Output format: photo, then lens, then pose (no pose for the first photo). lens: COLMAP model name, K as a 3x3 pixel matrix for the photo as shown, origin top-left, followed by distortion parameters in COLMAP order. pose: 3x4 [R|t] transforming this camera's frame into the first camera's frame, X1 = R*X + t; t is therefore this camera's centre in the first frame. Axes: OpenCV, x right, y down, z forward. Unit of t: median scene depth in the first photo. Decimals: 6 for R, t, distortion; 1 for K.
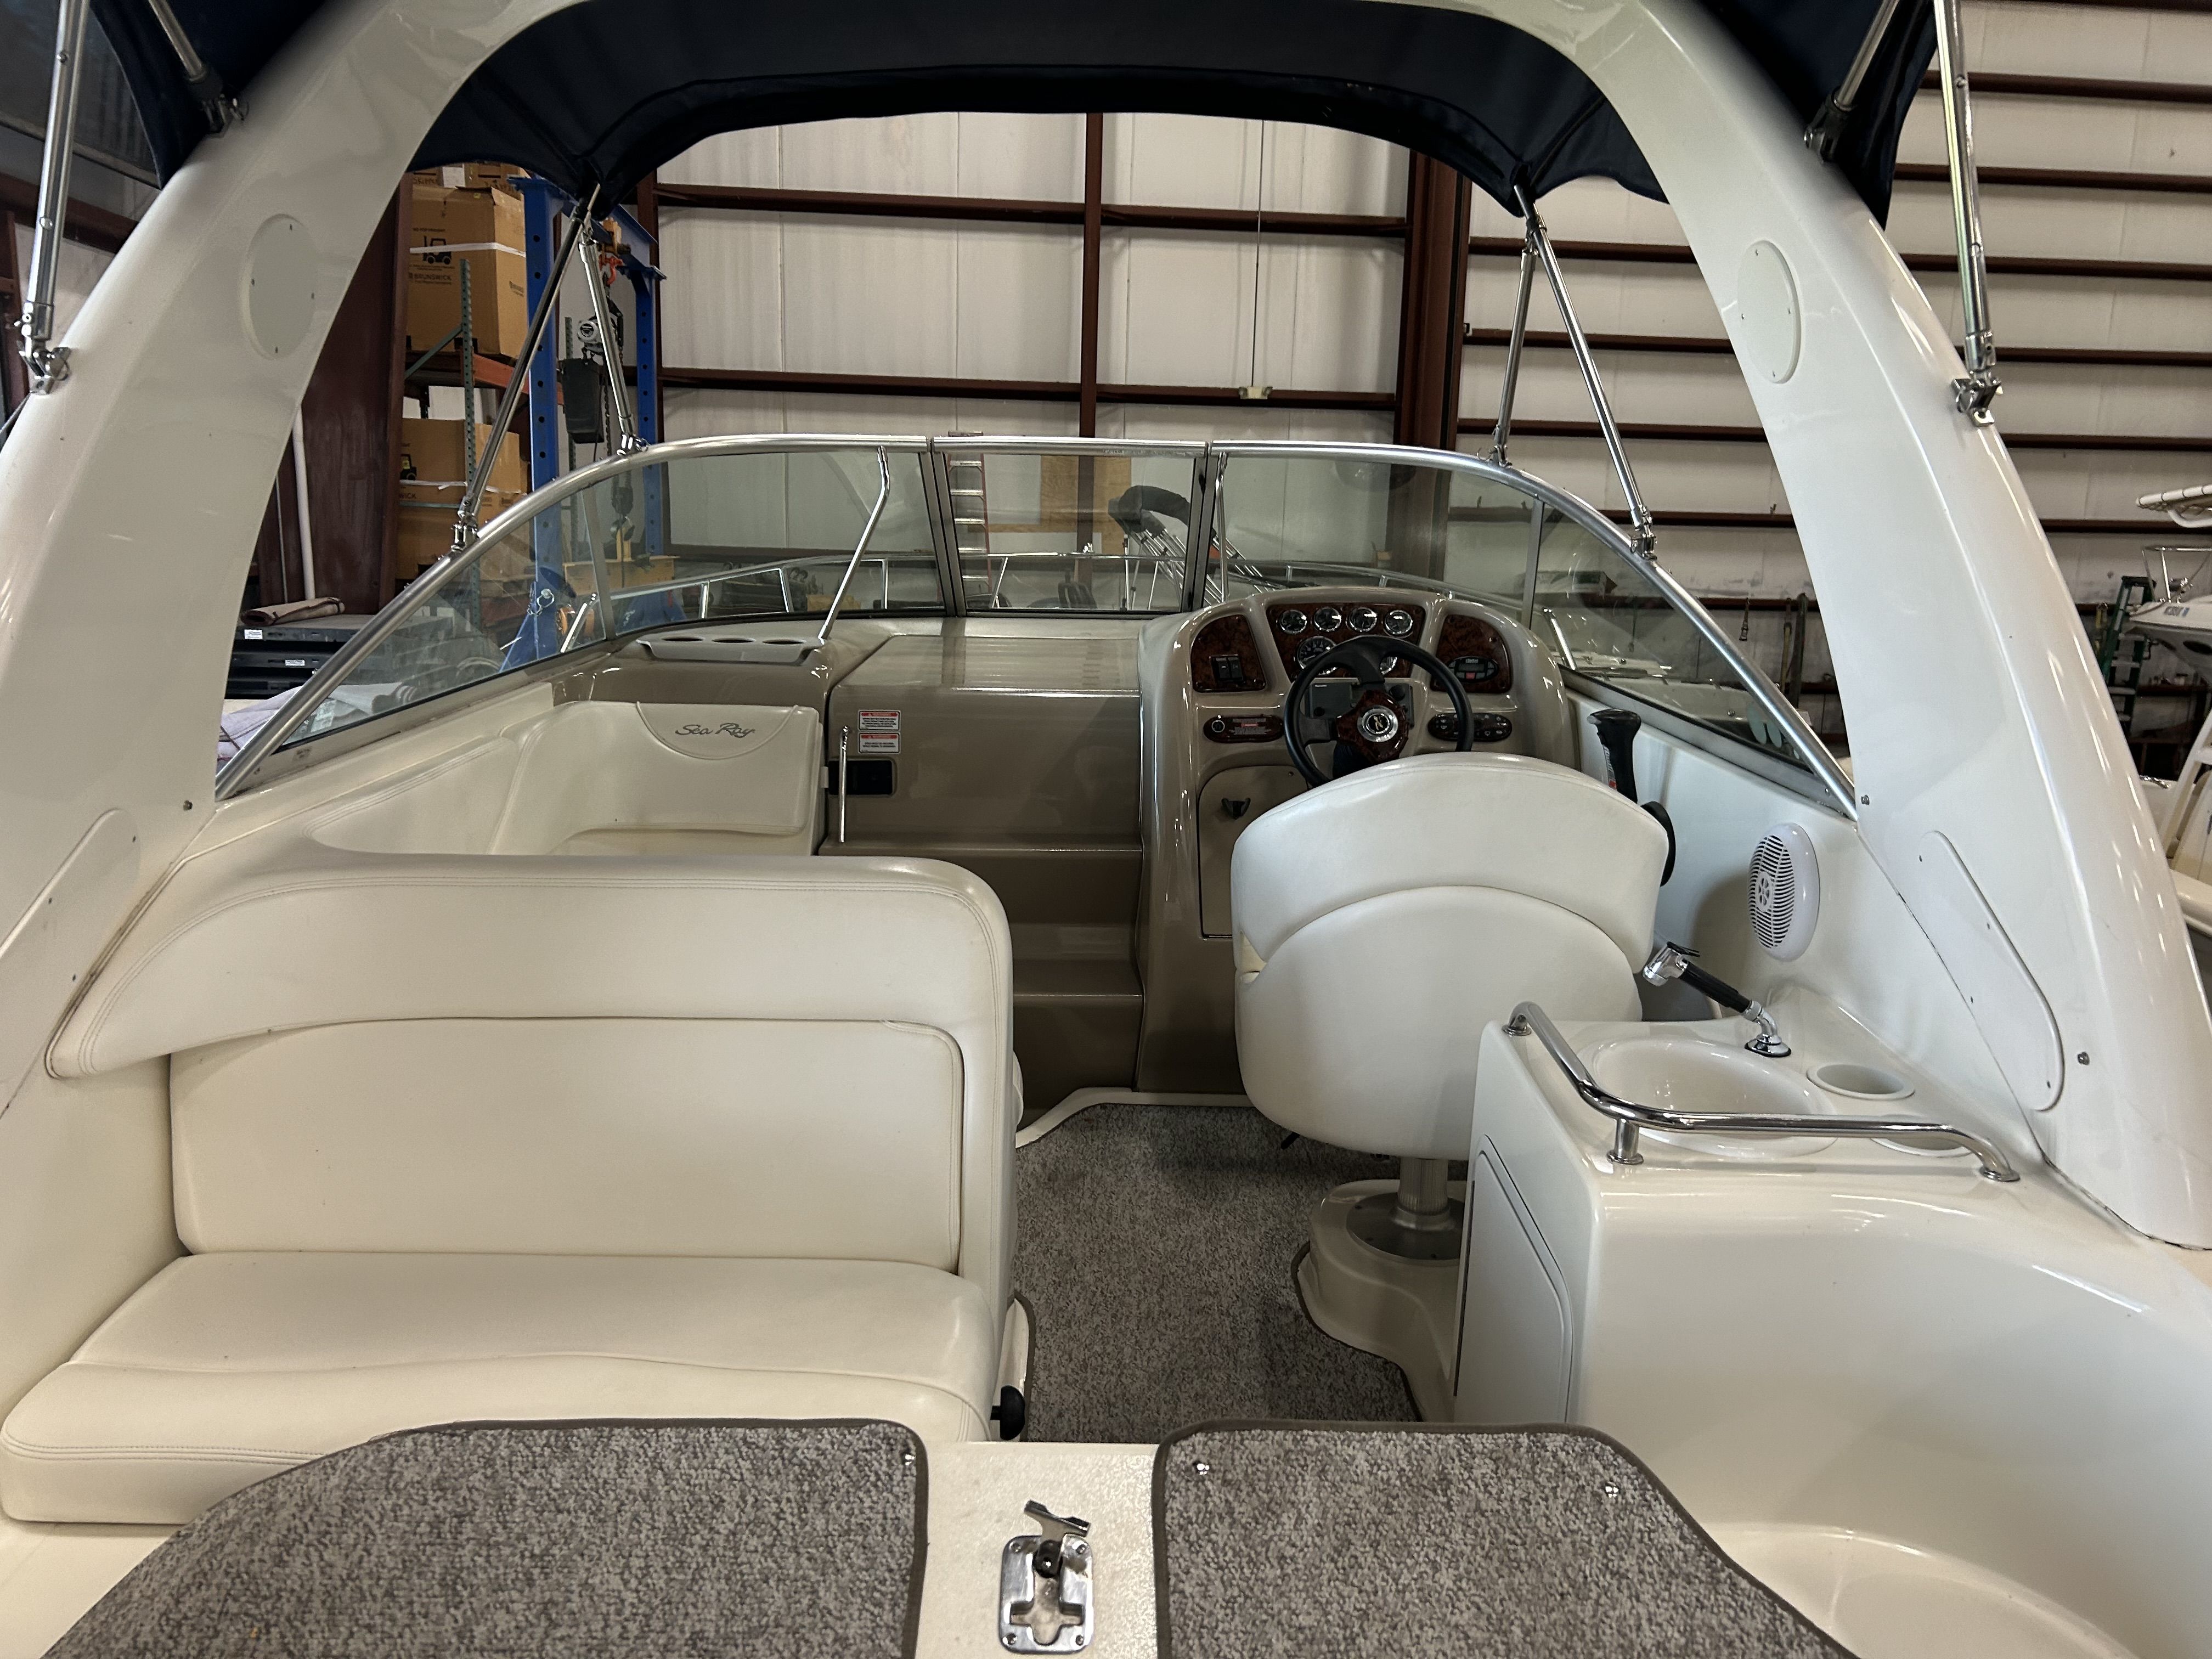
lens RADIAL K [[1637.8, 0, 1101.9], [0, 1637.8, 872.5], [0, 0, 1]] dist [0.086324, -0.163410]
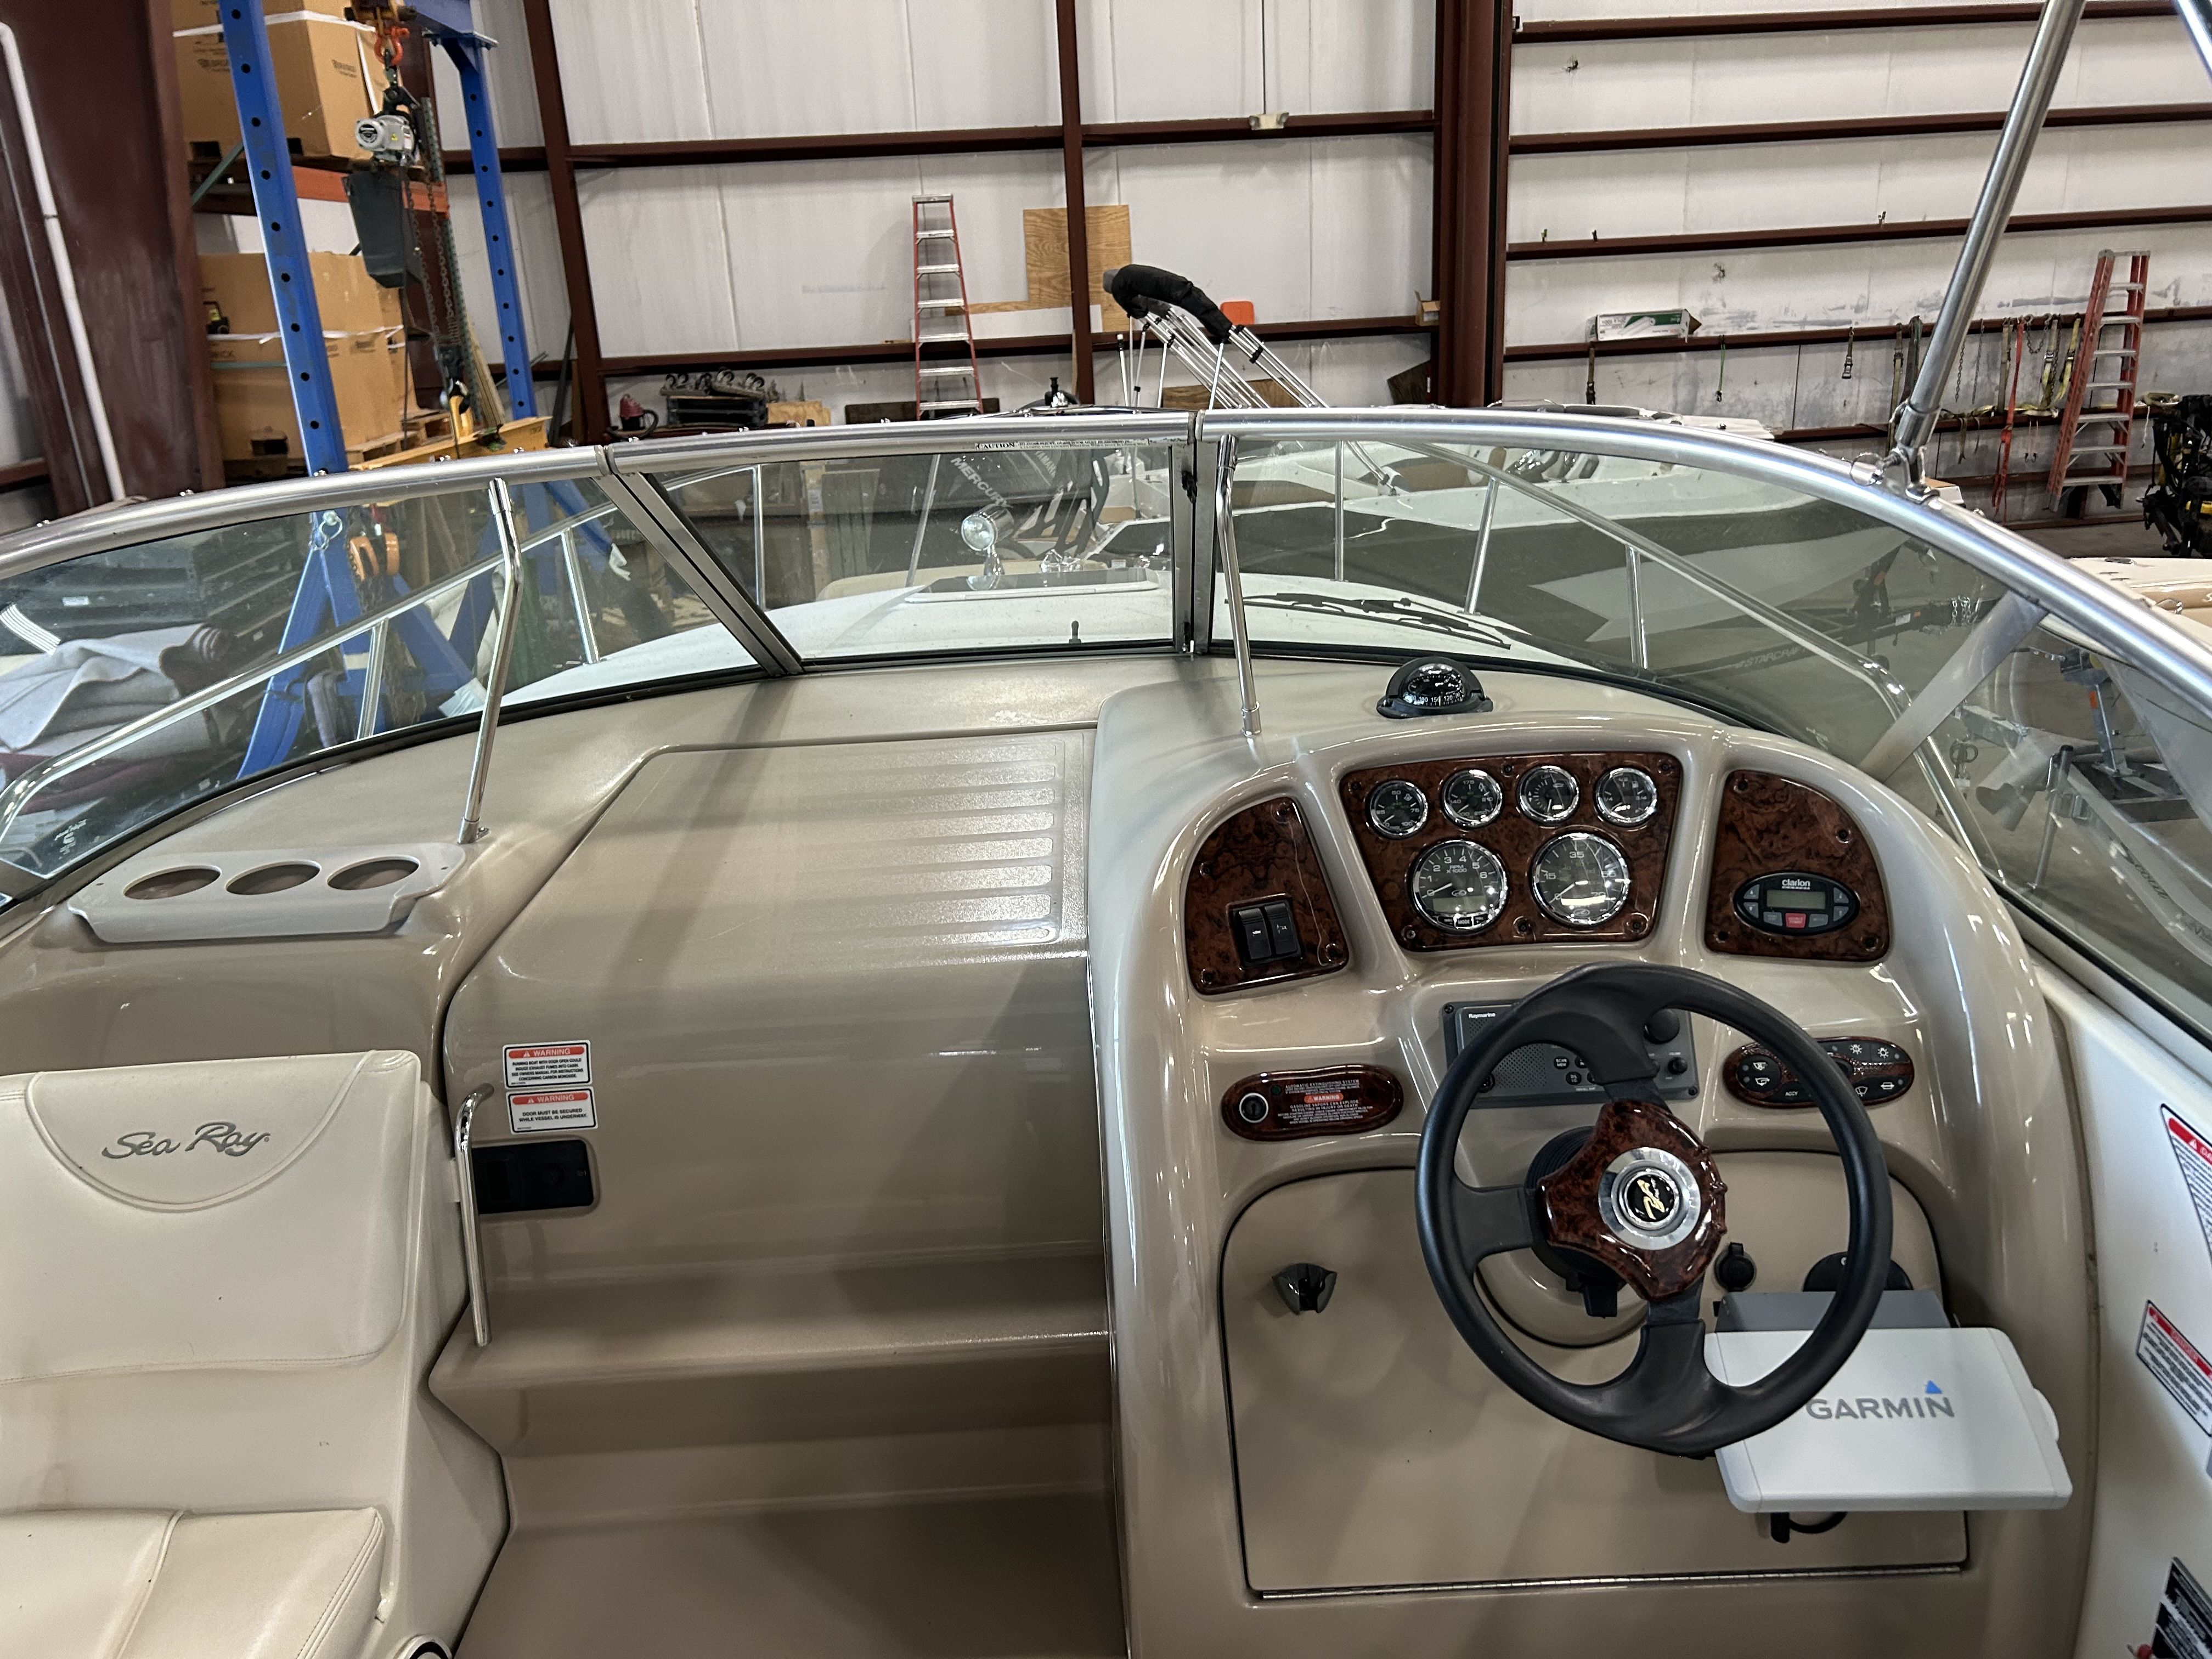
lens RADIAL K [[1652.3, 0, 1120.1], [0, 1652.3, 847.3], [0, 0, 1]] dist [0.036648, -0.035821]
pose [[0.997536, -0.067176, -0.020256, 0.015079], [0.069270, 0.988822, 0.132037, -0.068574], [0.011160, -0.133114, 0.991038, 0.173971]]
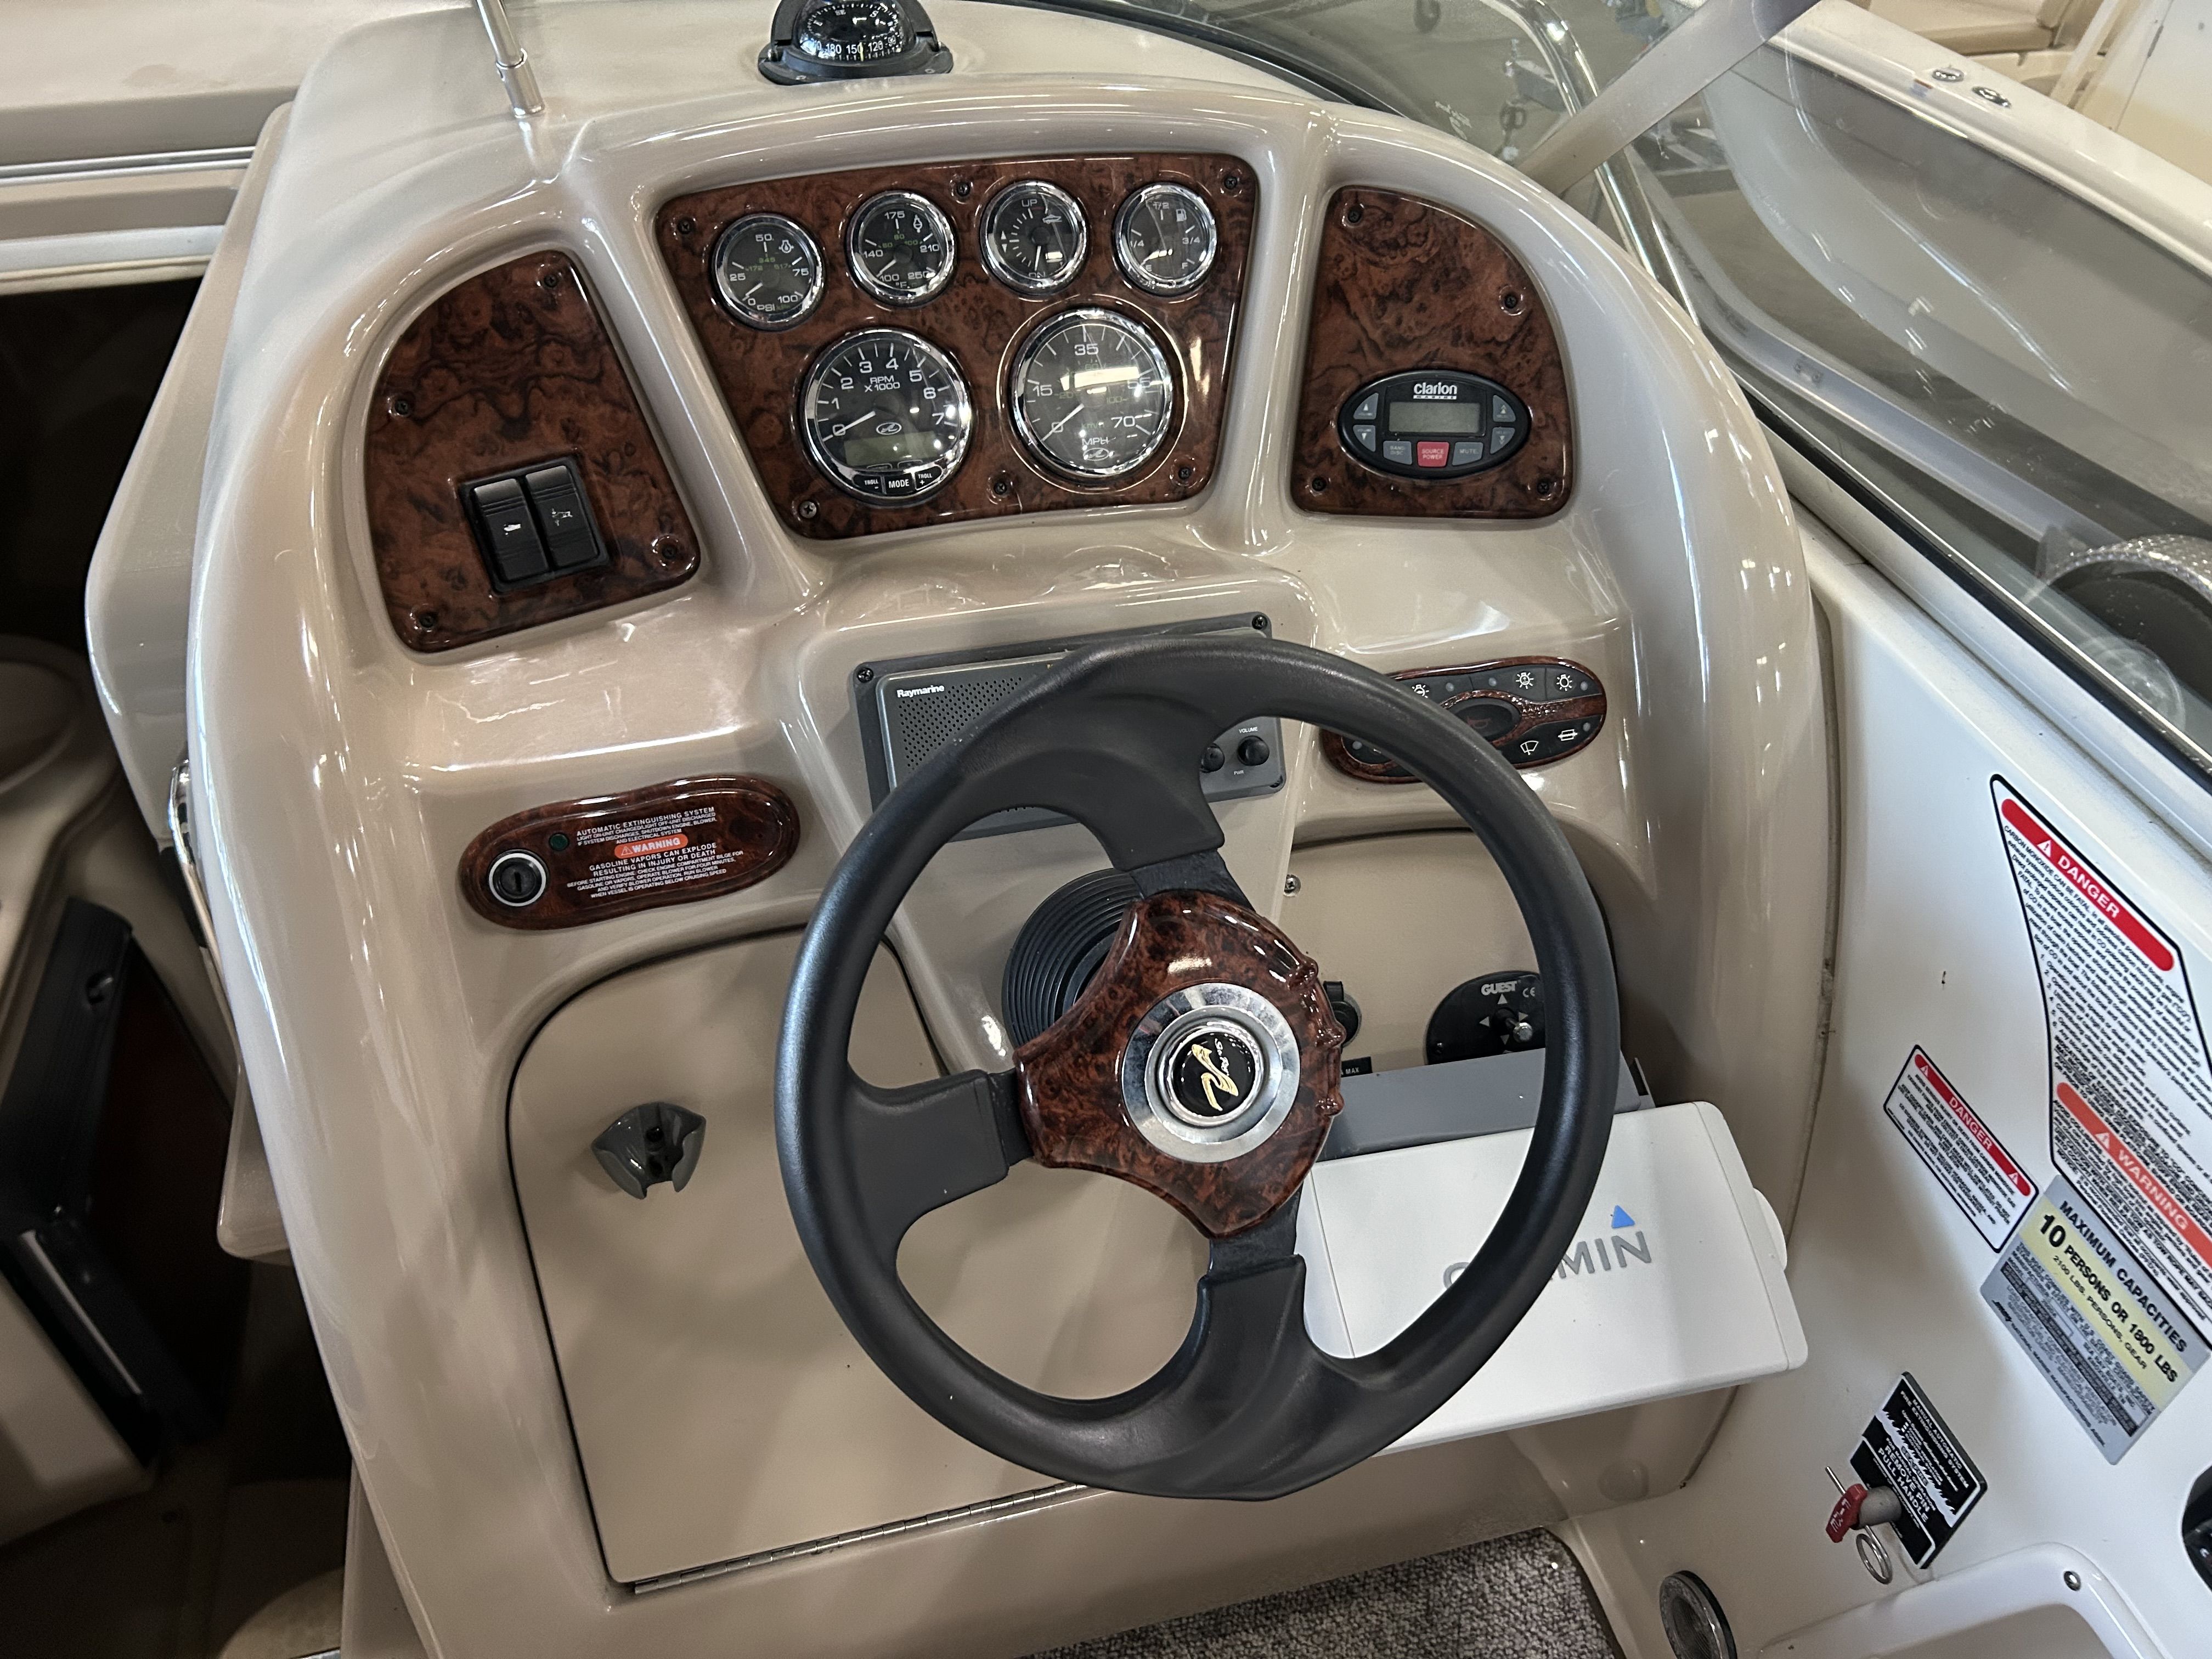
lens RADIAL K [[1652.3, 0, 1120.1], [0, 1652.3, 847.3], [0, 0, 1]] dist [0.036648, -0.035821]
pose [[0.965292, -0.168428, 0.199610, 0.033700], [0.052157, 0.873199, 0.484565, -0.064305], [-0.255913, -0.457336, 0.851676, 0.238334]]
